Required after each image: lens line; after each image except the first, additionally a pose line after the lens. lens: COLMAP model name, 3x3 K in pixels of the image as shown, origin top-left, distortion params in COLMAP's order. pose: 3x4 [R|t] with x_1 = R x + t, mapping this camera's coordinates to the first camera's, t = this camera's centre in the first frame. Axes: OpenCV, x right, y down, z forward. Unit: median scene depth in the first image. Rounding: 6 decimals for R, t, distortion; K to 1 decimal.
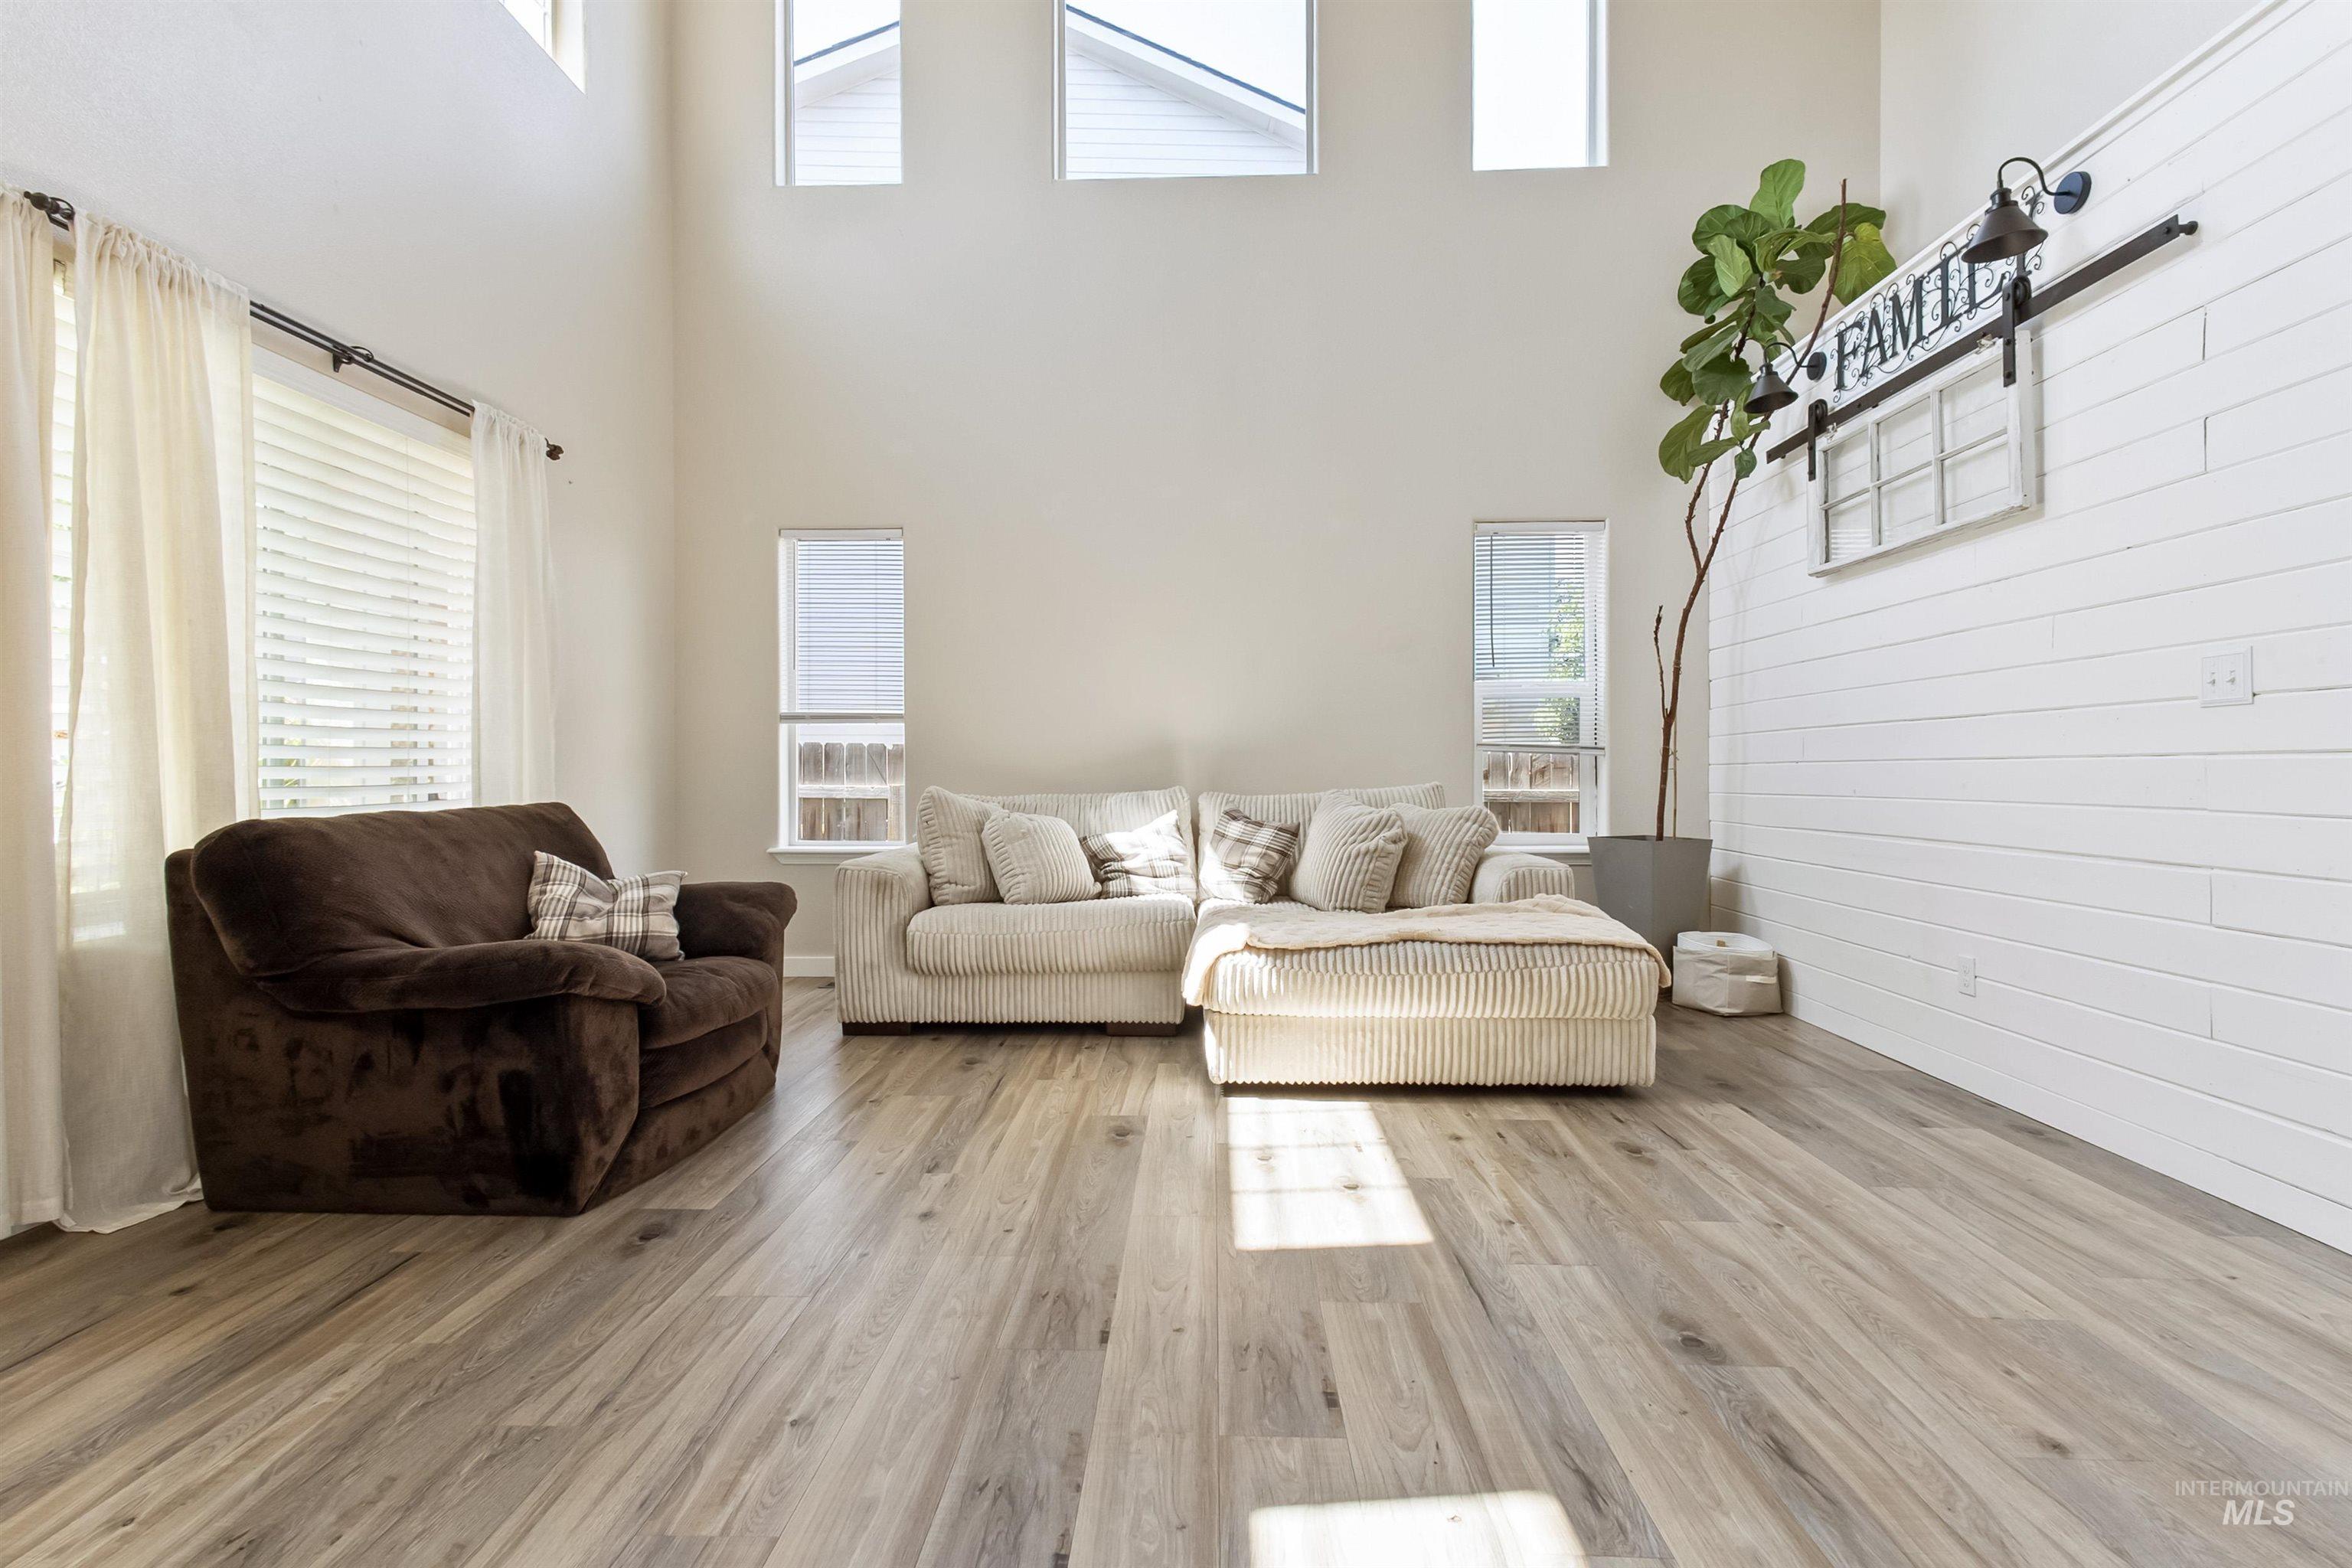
lens RADIAL K [[1085.1, 0, 1164.5], [0, 1085.1, 773.7], [0, 0, 1]] dist [0.018155, -0.004655]
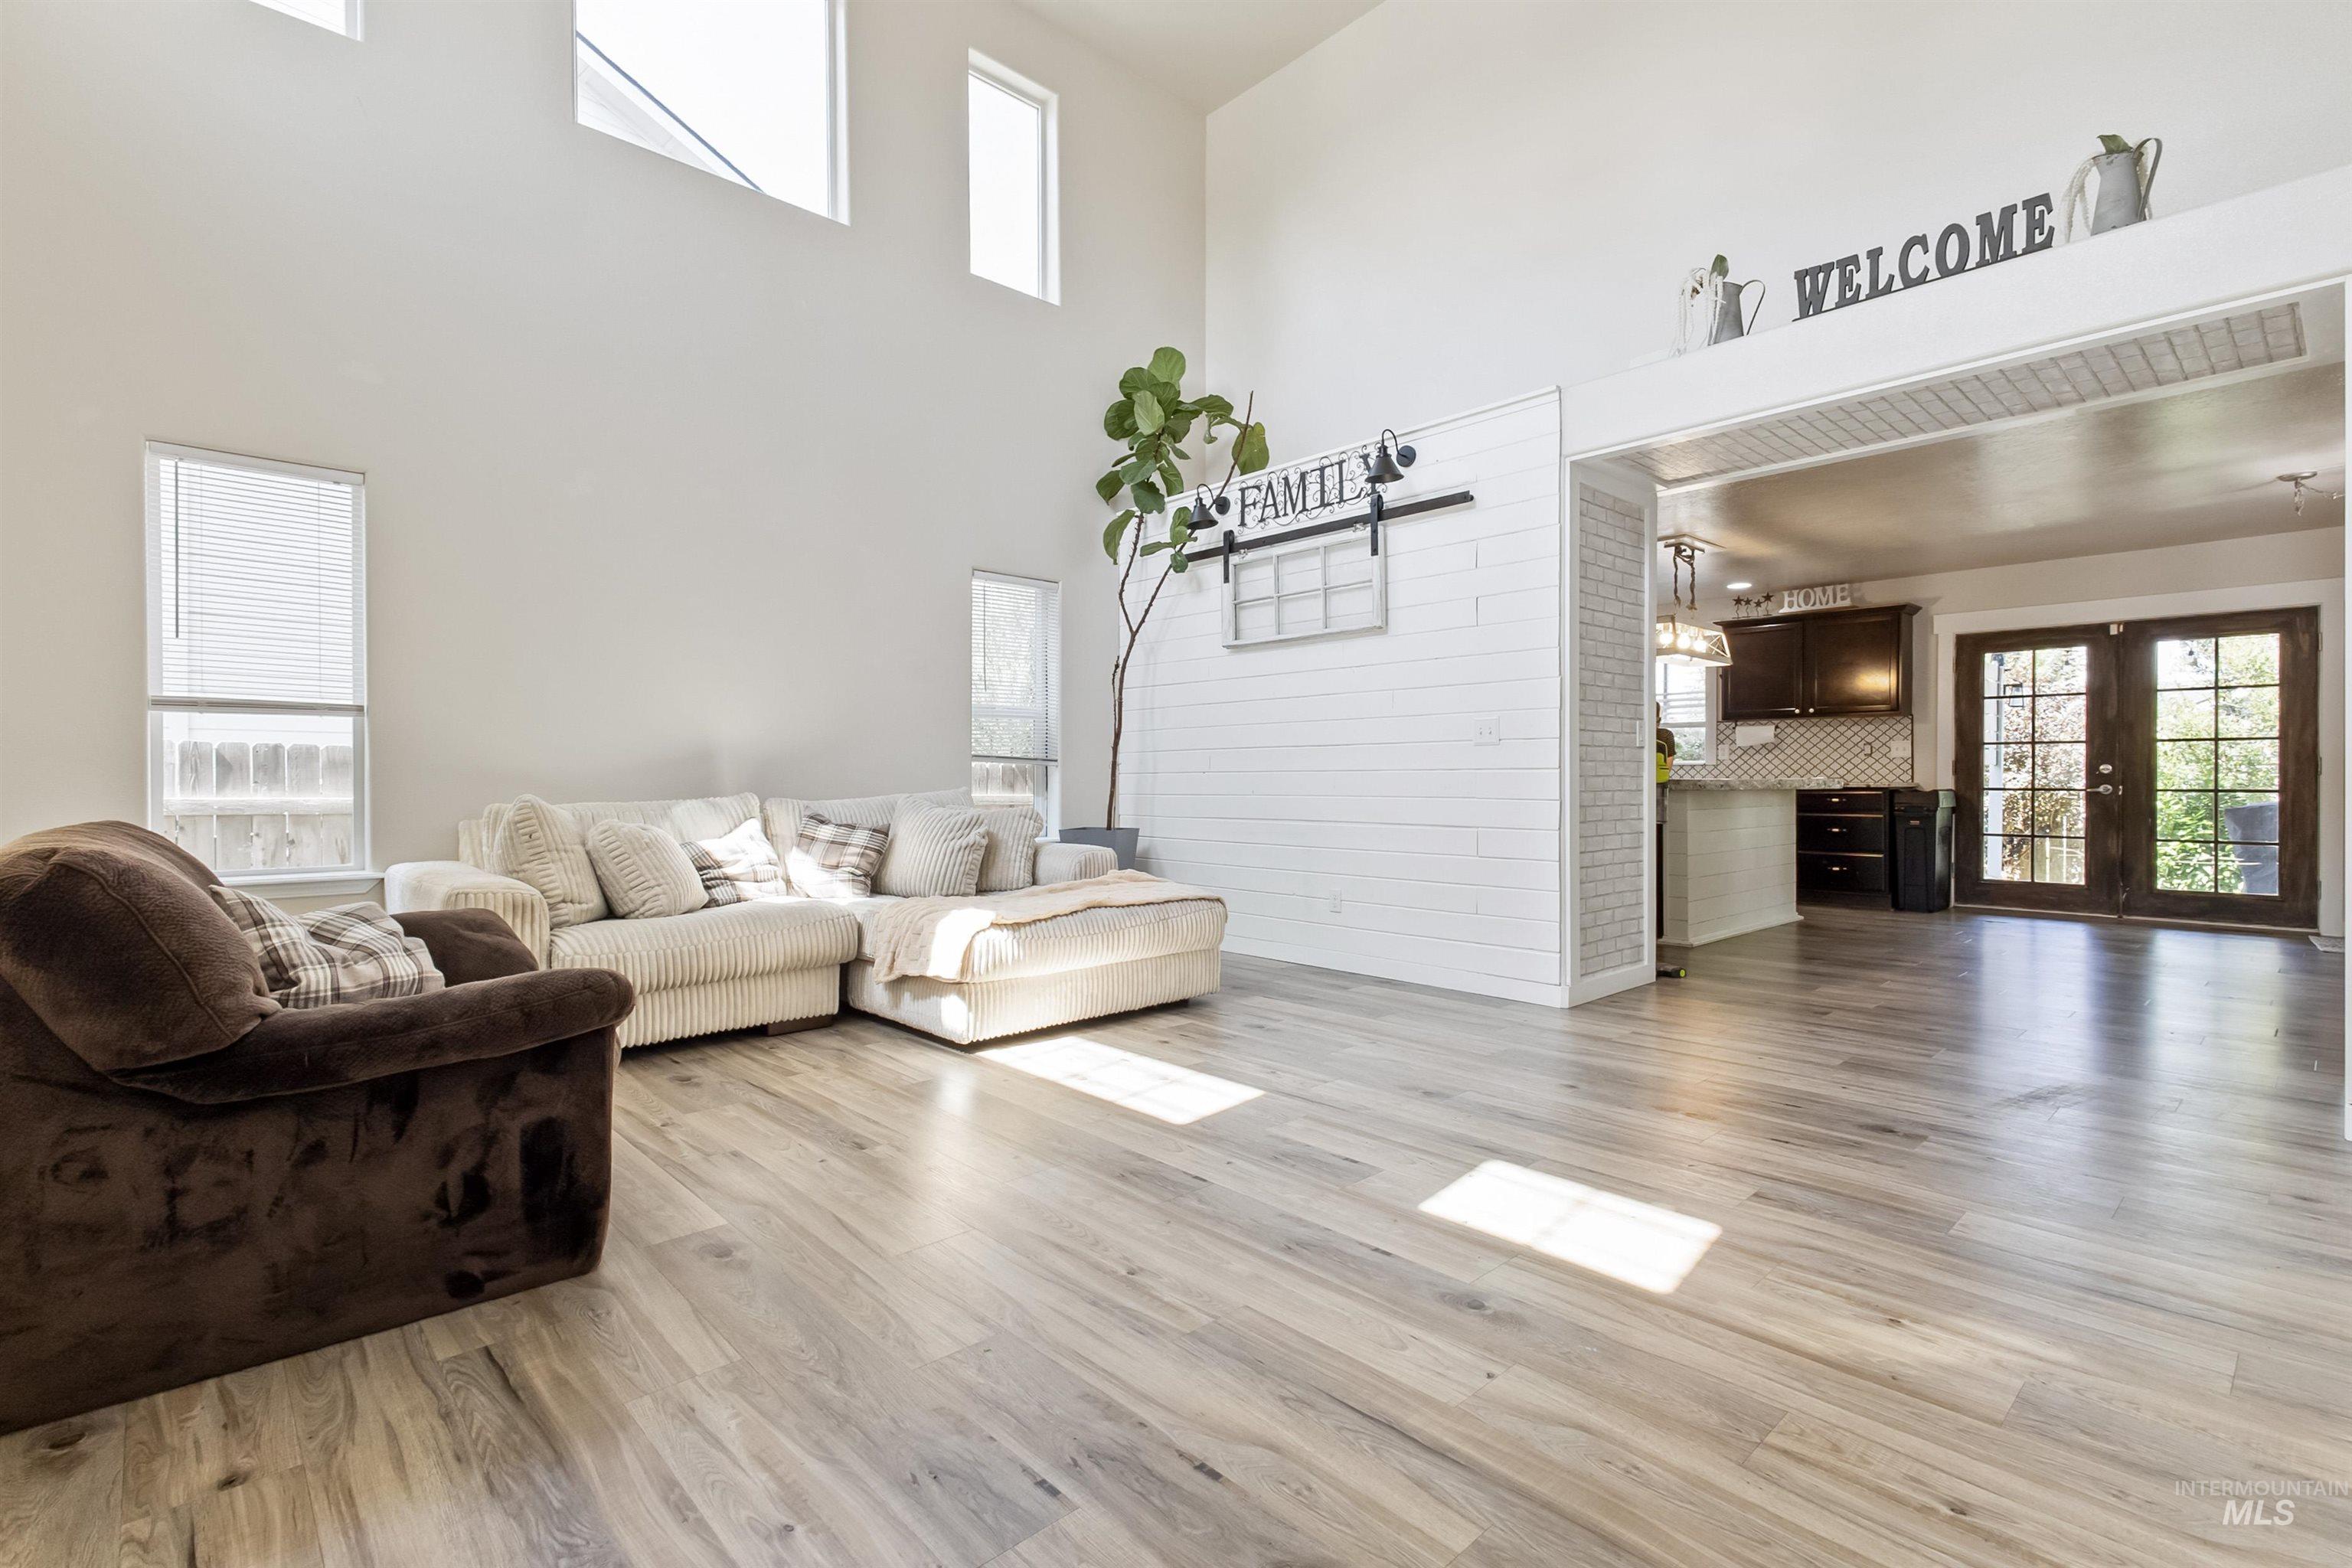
lens RADIAL K [[1085.1, 0, 1148.7], [0, 1085.1, 783.2], [0, 0, 1]] dist [0.018155, -0.004655]
pose [[0.709023, -0.002877, 0.705179, -0.575408], [0.000988, 0.999995, 0.003086, 0.000167], [-0.705184, -0.001491, 0.709023, 0.026176]]
